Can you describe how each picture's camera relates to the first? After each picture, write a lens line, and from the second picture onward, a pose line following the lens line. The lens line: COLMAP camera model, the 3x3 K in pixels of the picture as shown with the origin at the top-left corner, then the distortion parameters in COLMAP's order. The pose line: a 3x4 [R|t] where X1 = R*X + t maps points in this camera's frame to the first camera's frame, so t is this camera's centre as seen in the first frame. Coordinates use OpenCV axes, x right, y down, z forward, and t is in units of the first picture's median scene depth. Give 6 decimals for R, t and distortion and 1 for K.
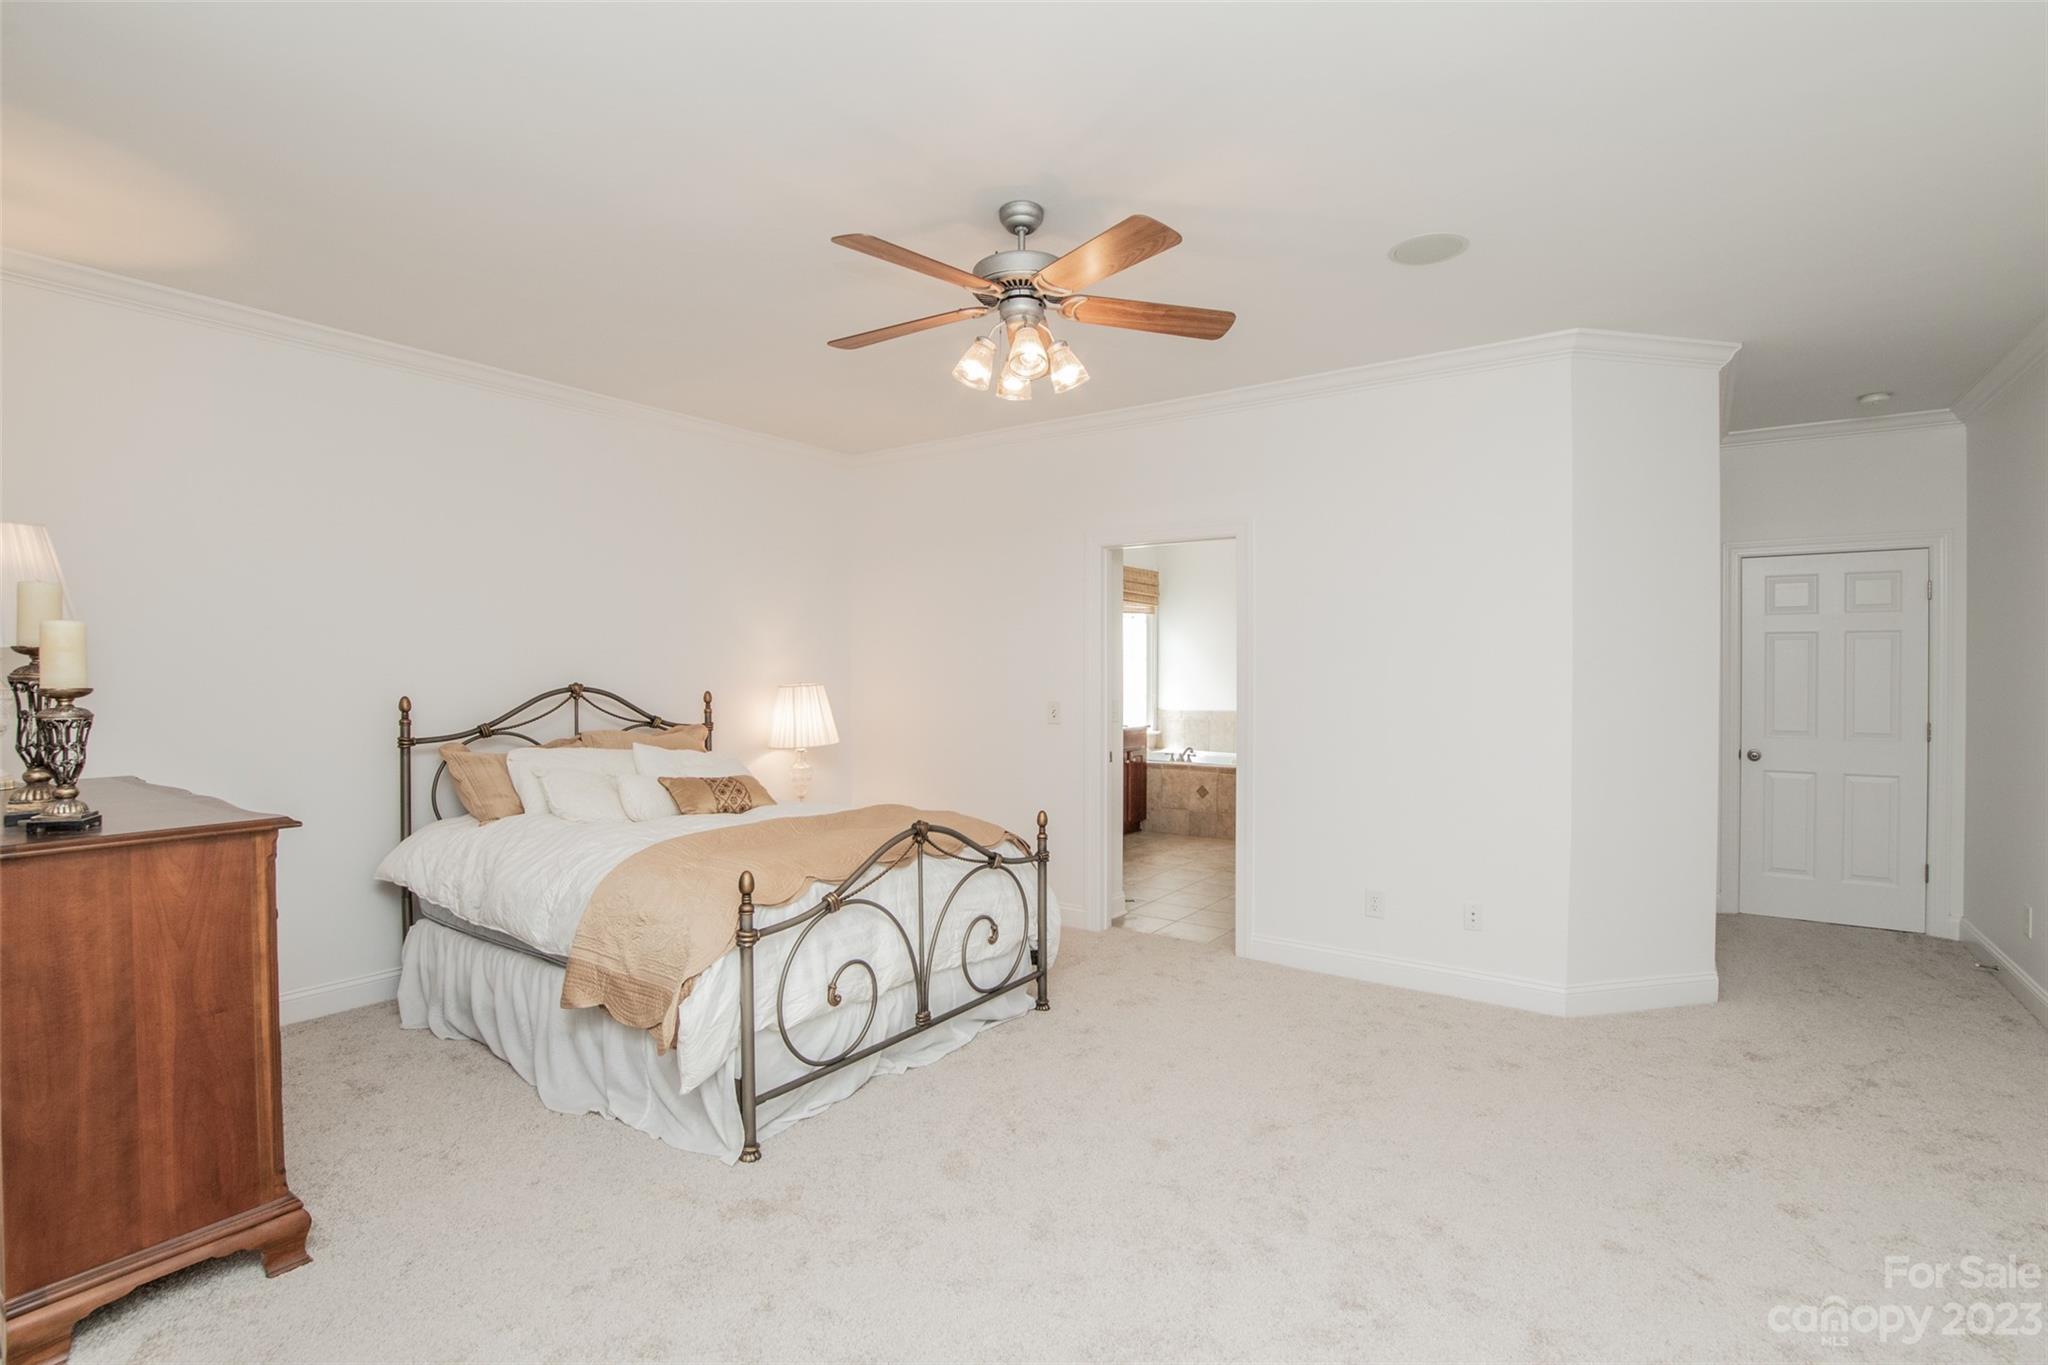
lens RADIAL K [[958.4, 0, 1024.0], [0, 958.4, 682.5], [0, 0, 1]] dist [-0.042736, 0.011482]
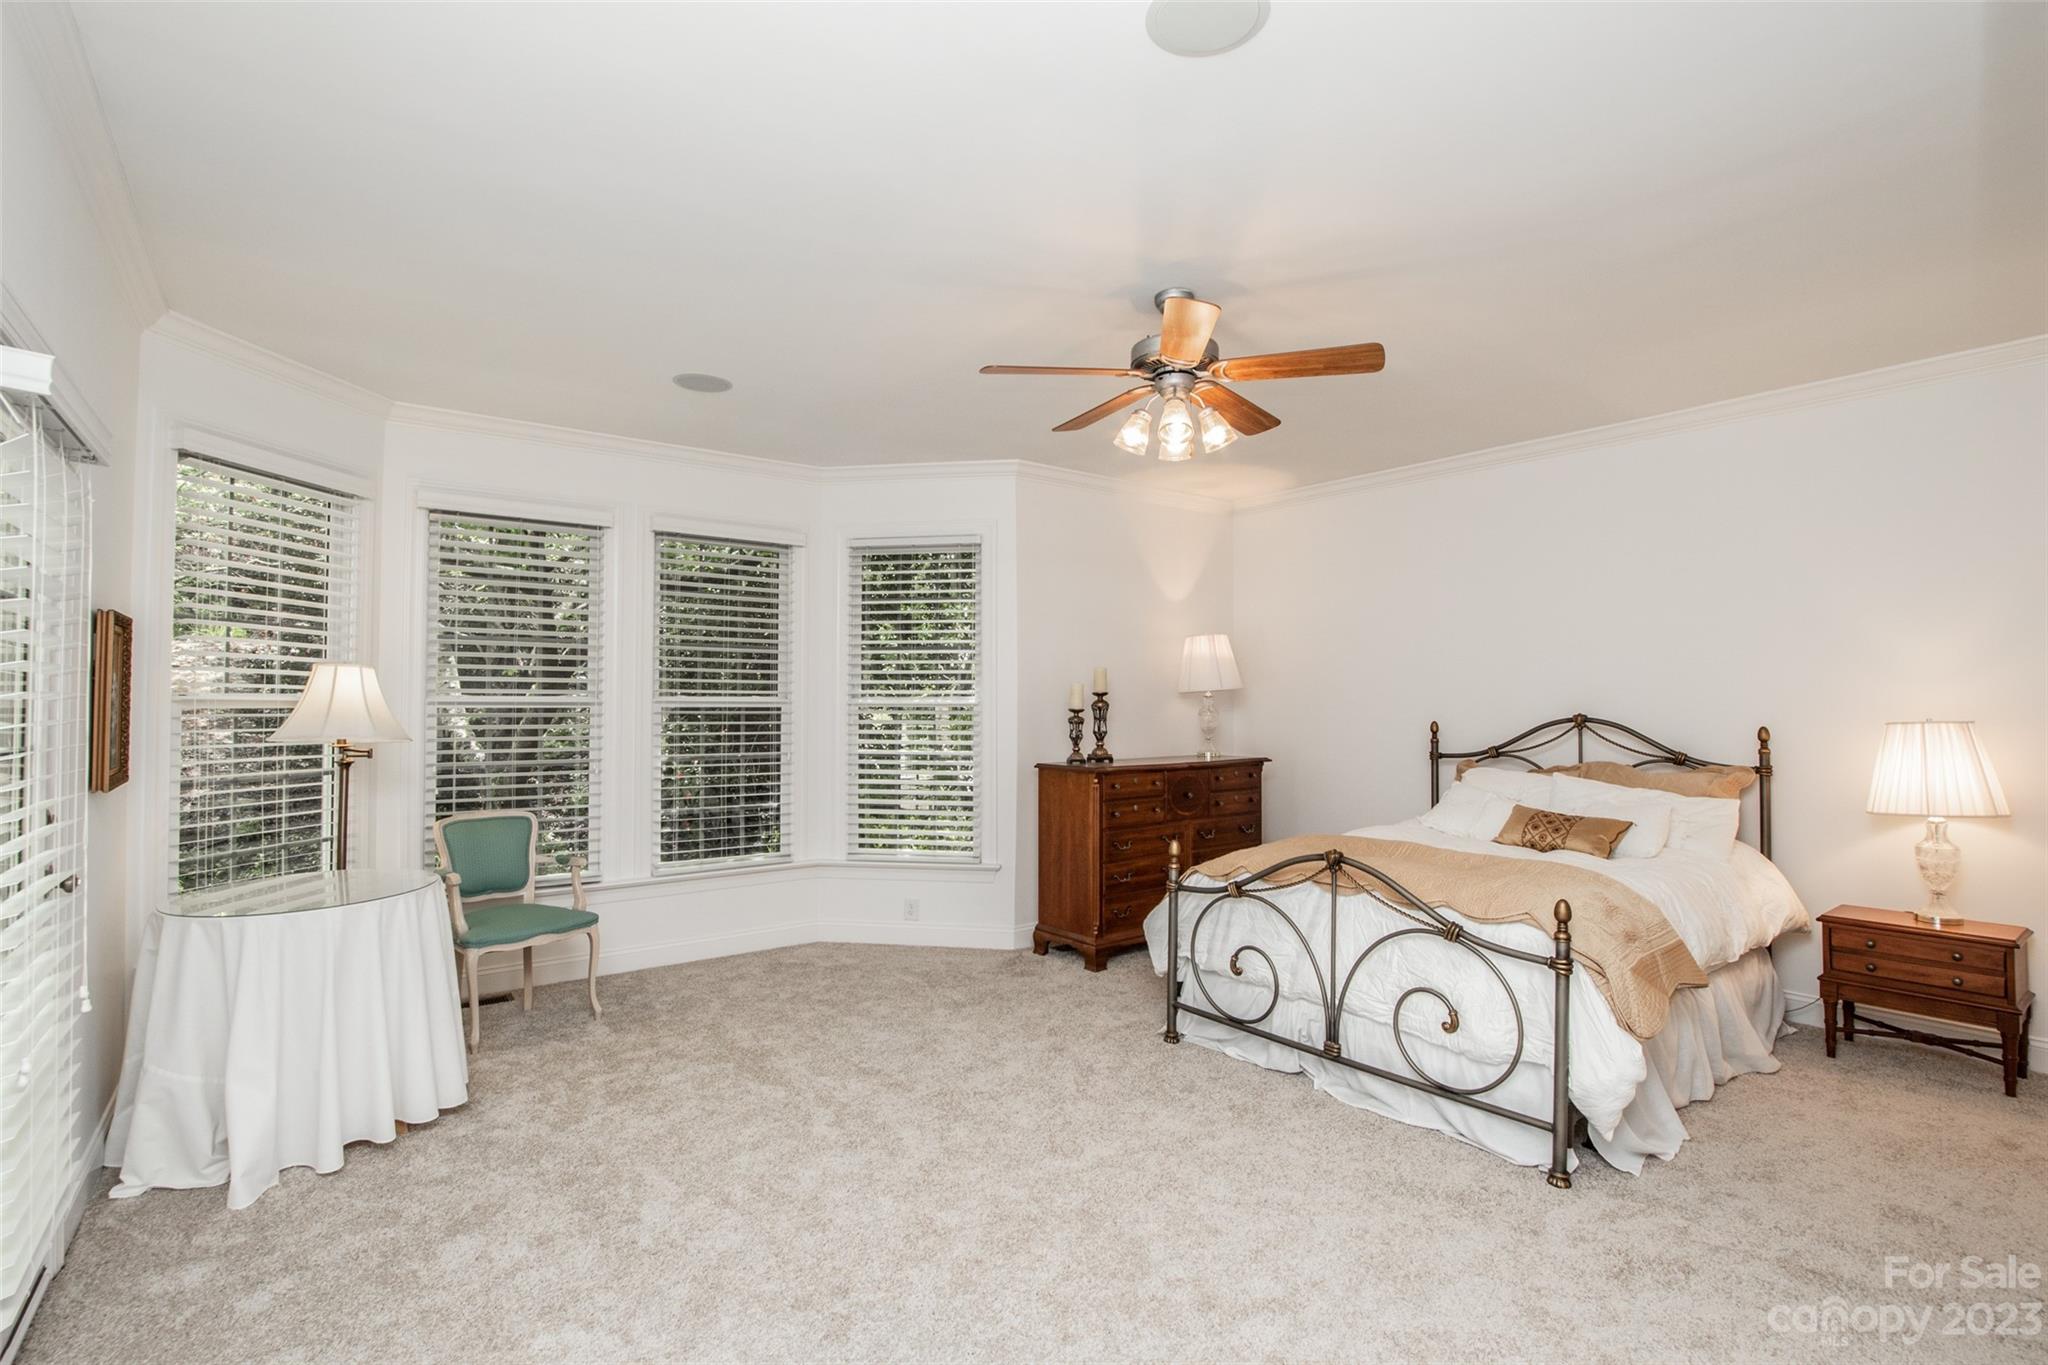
lens RADIAL K [[958.4, 0, 1024.0], [0, 958.4, 682.5], [0, 0, 1]] dist [-0.042736, 0.011482]
pose [[-0.279561, -0.017716, -0.959964, 0.871758], [-0.009683, 0.999831, -0.015632, -0.015091], [0.960079, 0.004926, -0.279686, 0.876108]]
